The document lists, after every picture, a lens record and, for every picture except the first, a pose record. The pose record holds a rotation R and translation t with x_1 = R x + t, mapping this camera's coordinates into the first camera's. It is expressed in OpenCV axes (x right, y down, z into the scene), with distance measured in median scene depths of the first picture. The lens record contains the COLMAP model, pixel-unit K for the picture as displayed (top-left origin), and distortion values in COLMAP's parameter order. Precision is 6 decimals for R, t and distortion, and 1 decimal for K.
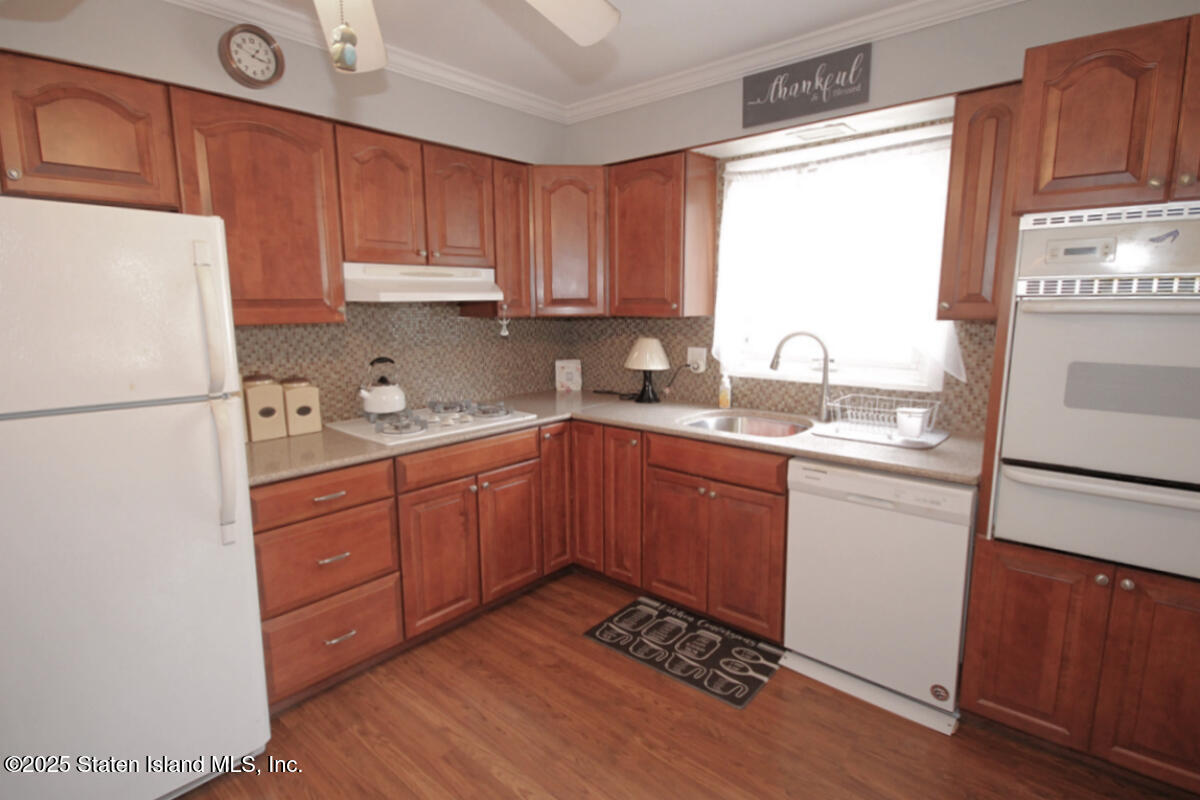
lens RADIAL K [[612.3, 0, 600.0], [0, 612.3, 400.0], [0, 0, 1]] dist [0.002785, 0.000568]
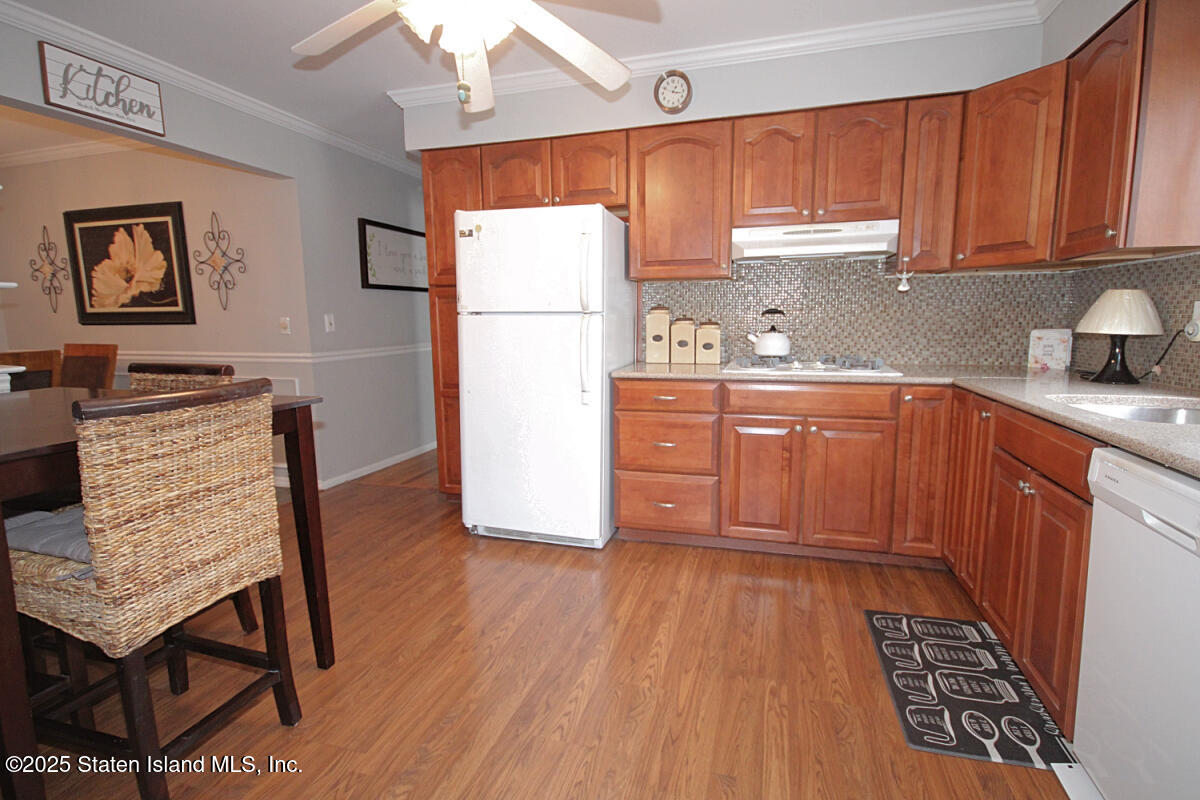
lens RADIAL K [[581.5, 0, 600.0], [0, 581.5, 400.0], [0, 0, 1]] dist [0.021350, -0.015586]
pose [[0.401473, 0.126397, -0.907107, 0.567554], [-0.141753, 0.987072, 0.074801, 0.068844], [0.904834, 0.098554, 0.414200, 0.262969]]
